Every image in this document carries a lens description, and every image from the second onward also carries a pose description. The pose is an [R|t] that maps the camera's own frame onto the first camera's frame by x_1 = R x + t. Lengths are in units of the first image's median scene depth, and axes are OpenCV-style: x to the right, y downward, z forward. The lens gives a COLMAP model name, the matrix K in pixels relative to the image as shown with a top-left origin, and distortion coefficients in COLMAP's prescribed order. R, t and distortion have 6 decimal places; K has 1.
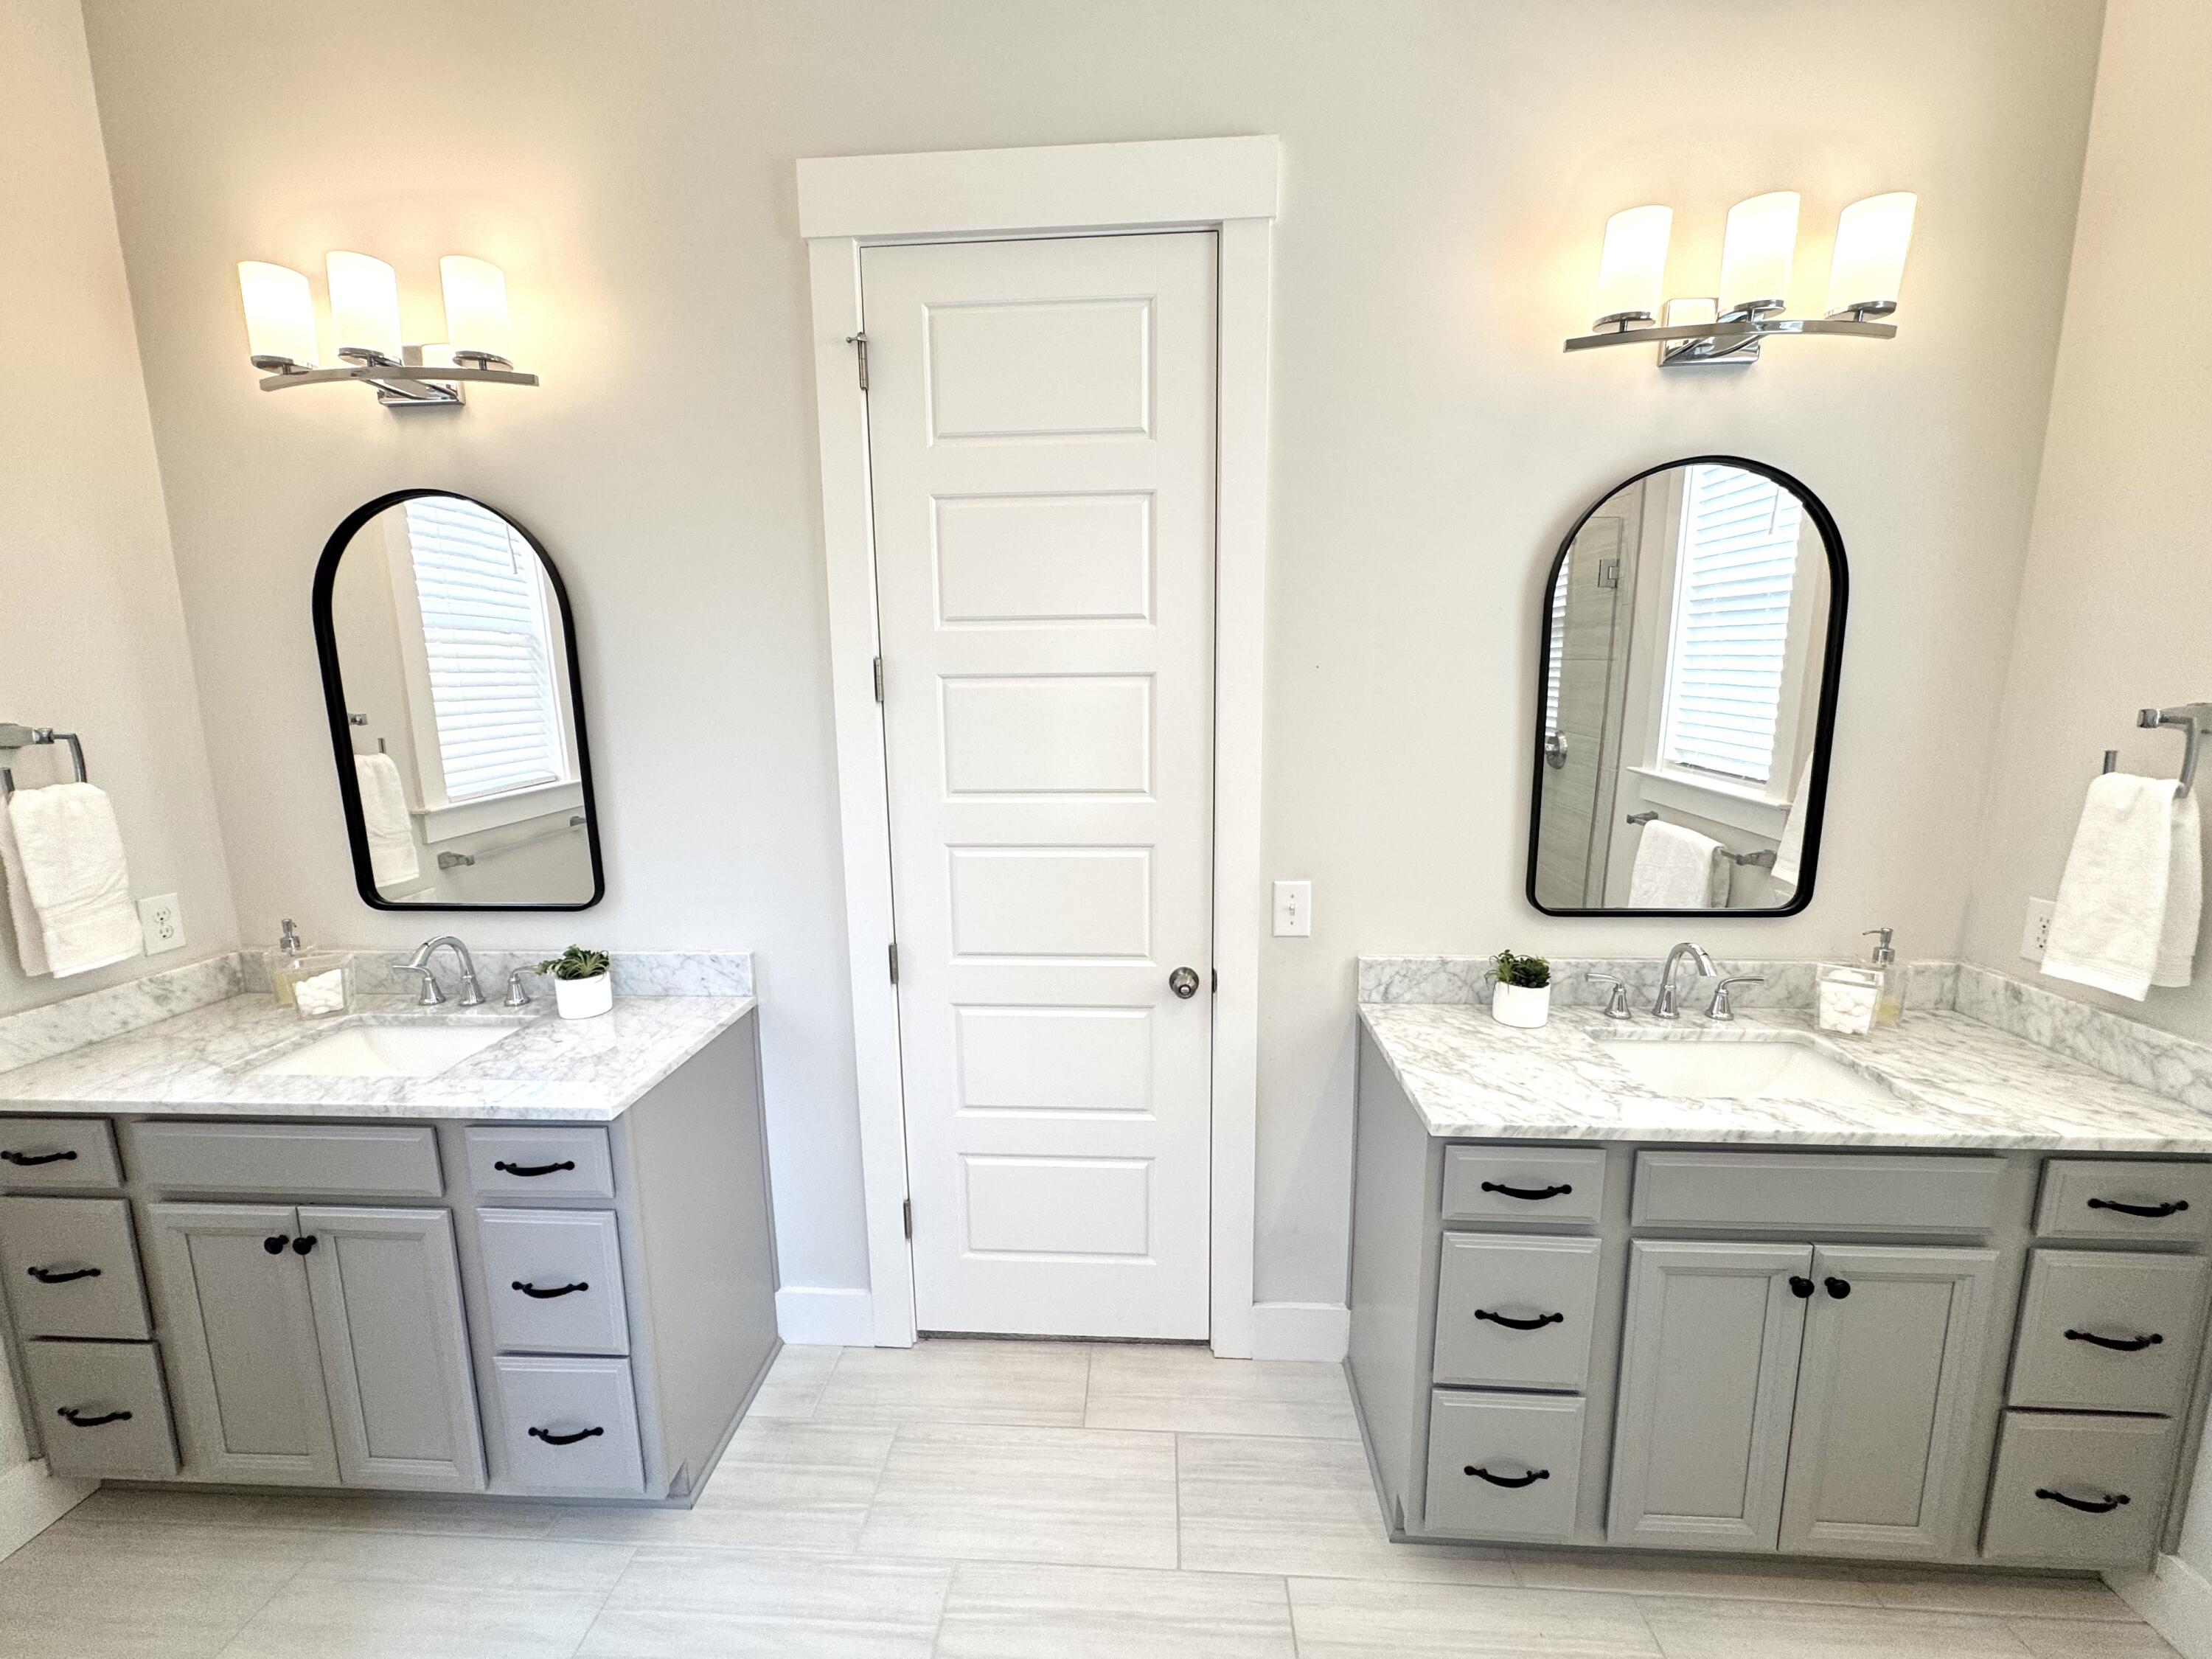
lens RADIAL K [[892.4, 0, 1099.5], [0, 892.4, 827.6], [0, 0, 1]] dist [-0.002107, -0.000468]
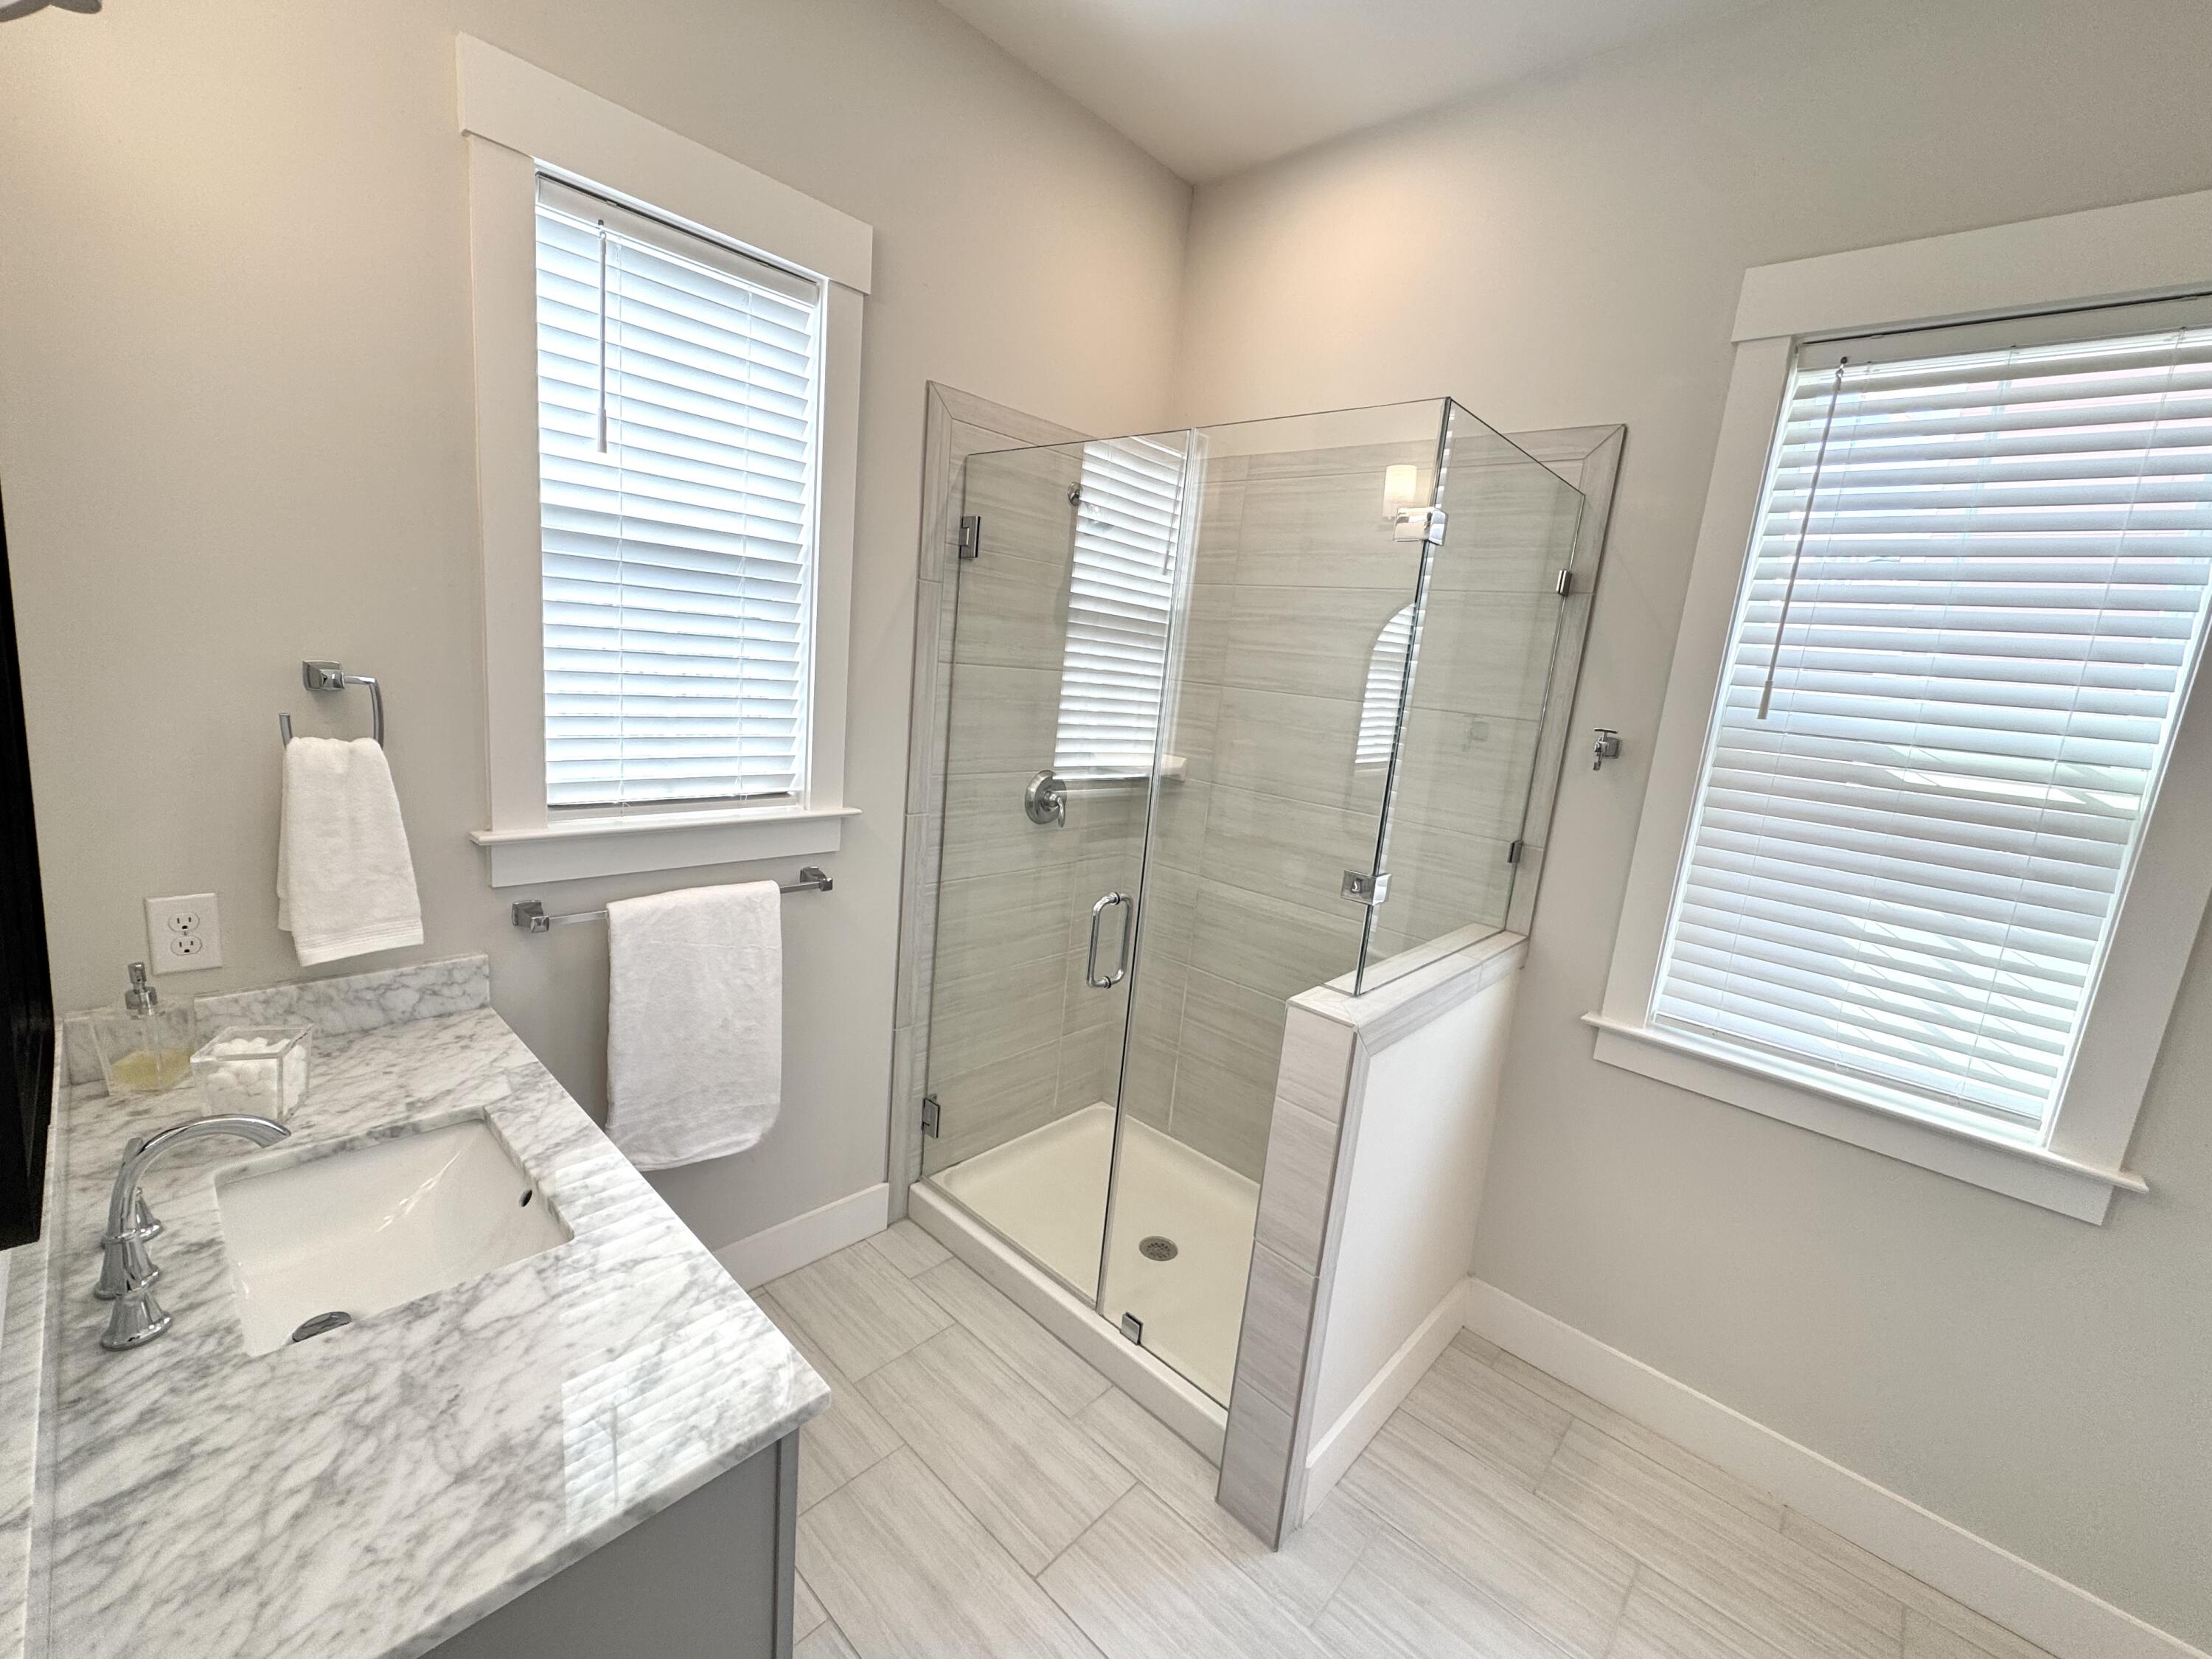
lens RADIAL K [[892.4, 0, 1107.3], [0, 892.4, 828.0], [0, 0, 1]] dist [-0.002107, -0.000468]
pose [[-0.774082, -0.176283, 0.608047, -0.079486], [0.019220, 0.953464, 0.300893, -0.190125], [-0.632794, 0.244603, -0.734671, 0.945138]]
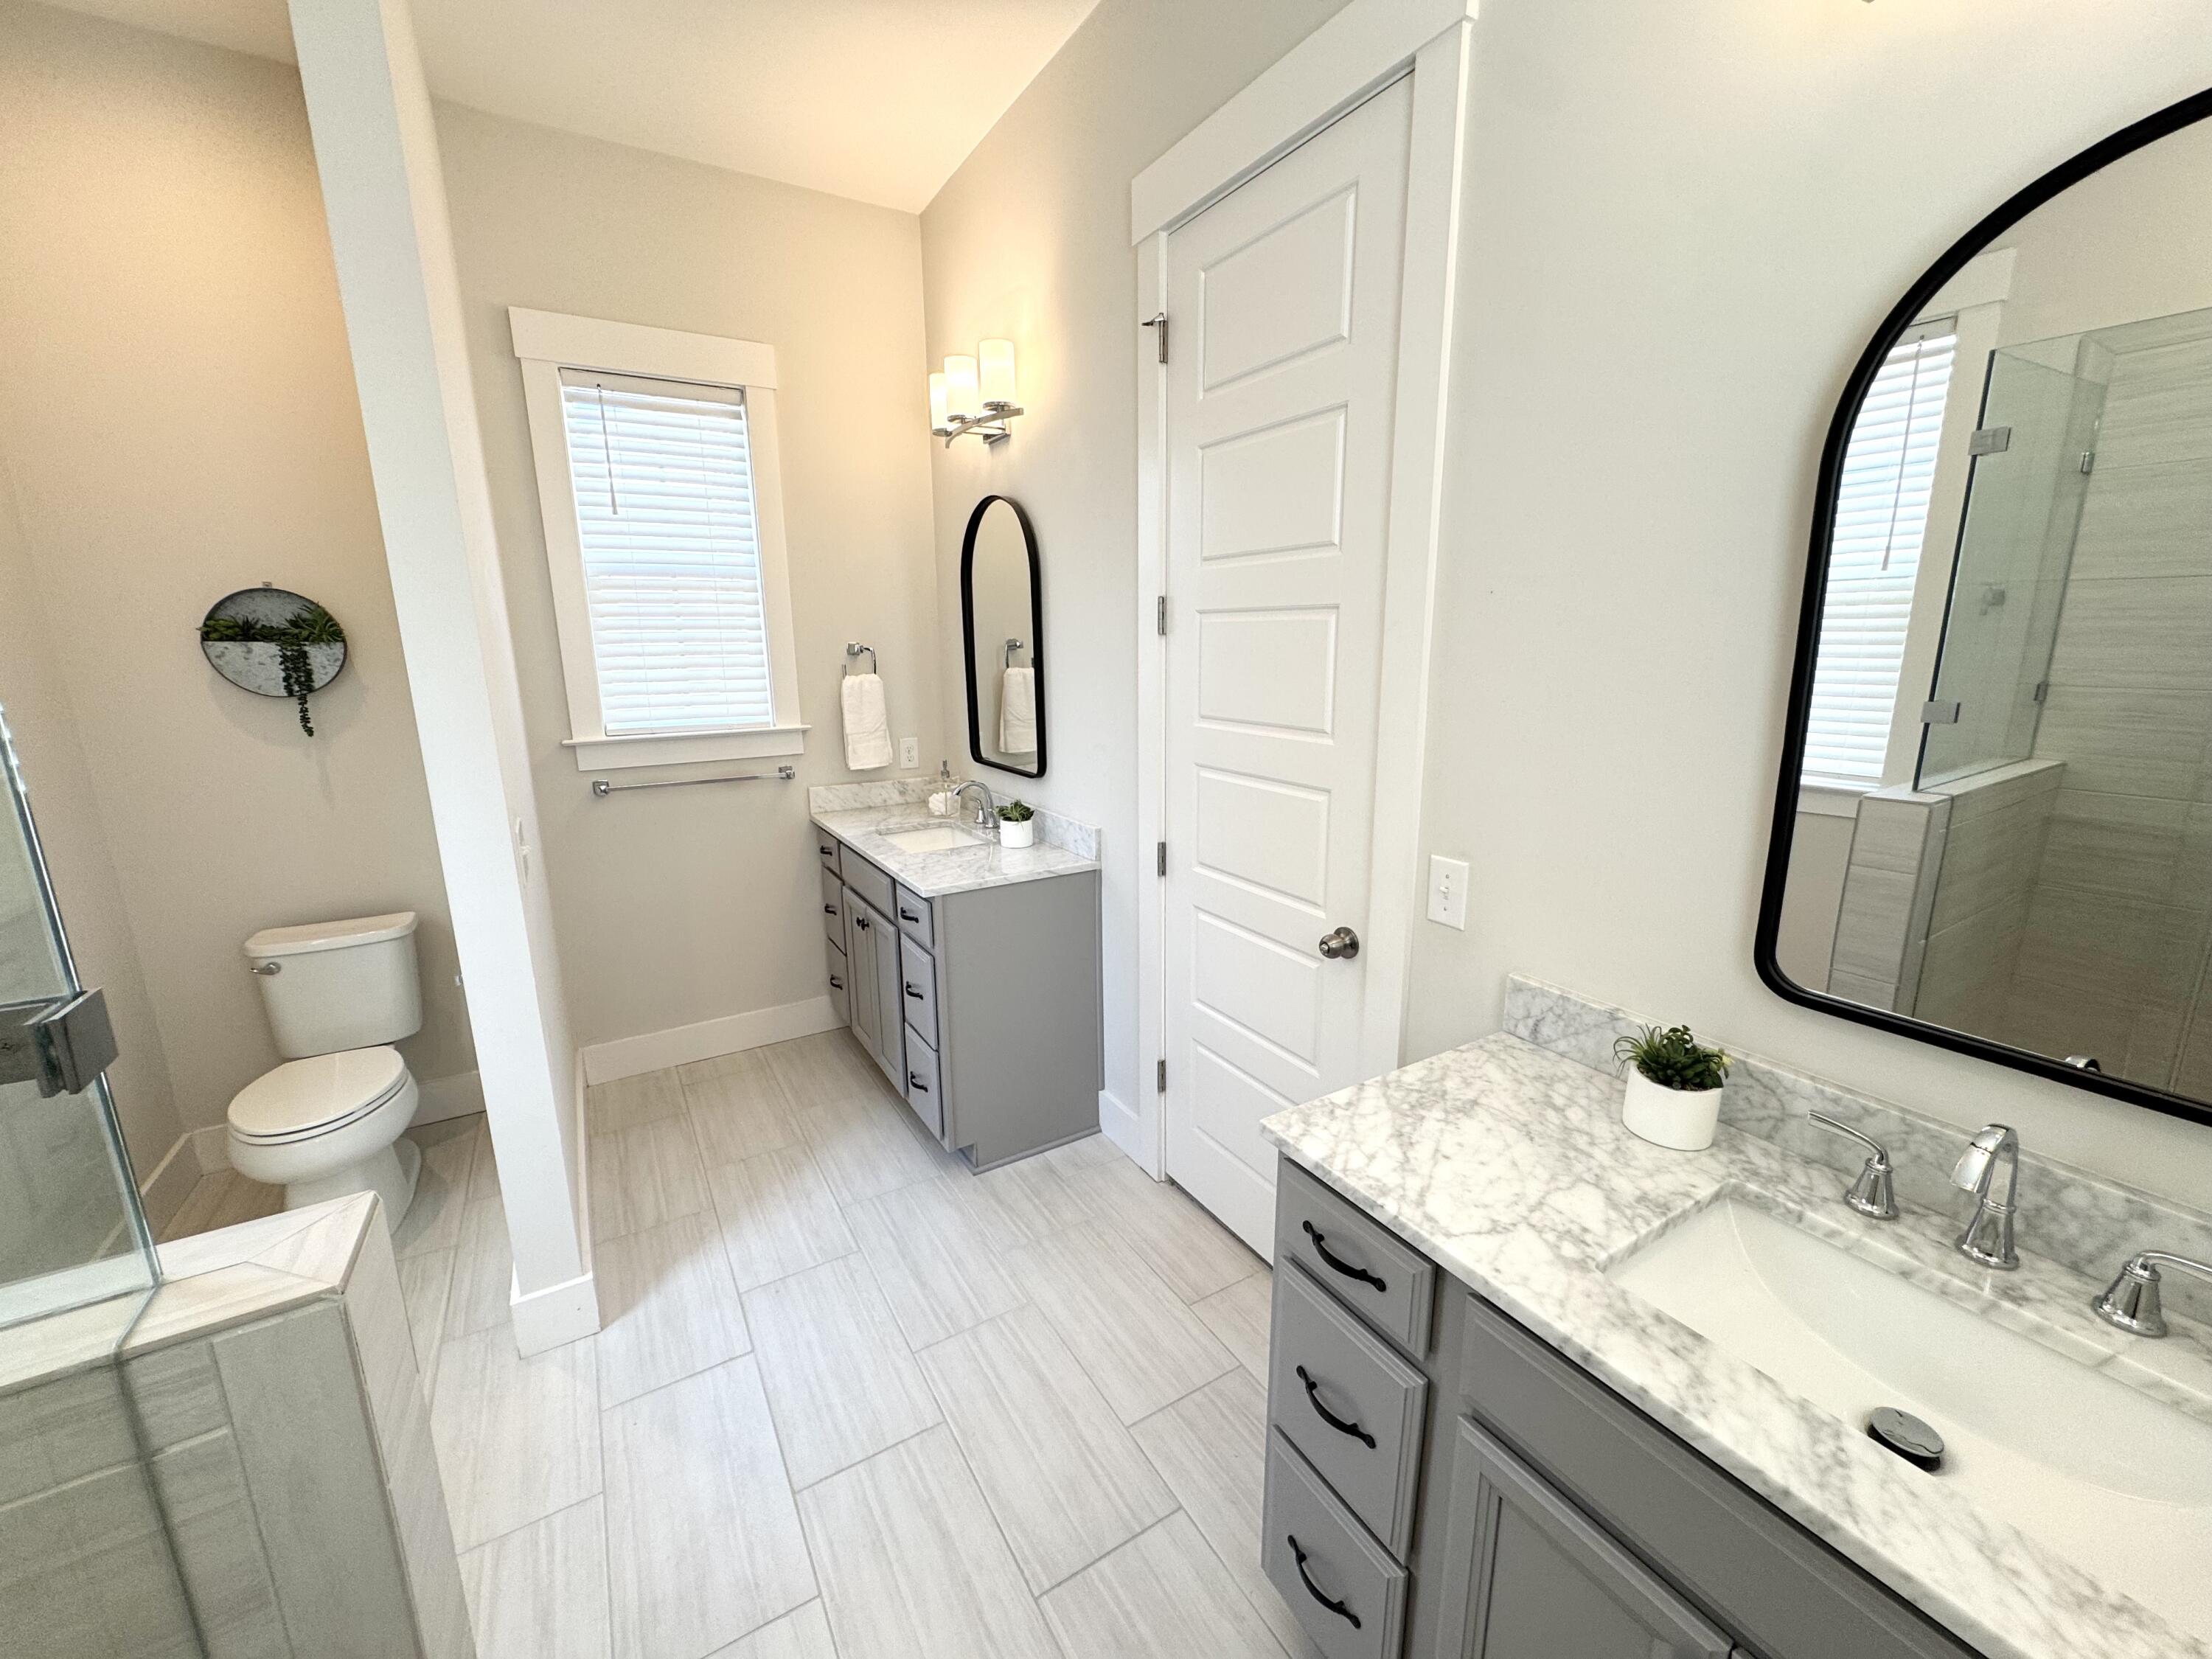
lens RADIAL K [[892.4, 0, 1095.5], [0, 892.4, 824.1], [0, 0, 1]] dist [-0.002107, -0.000468]
pose [[0.559521, 0.178683, -0.809326, 0.712135], [-0.124778, 0.983515, 0.130876, -0.038925], [0.819370, 0.027758, 0.572593, 0.268779]]
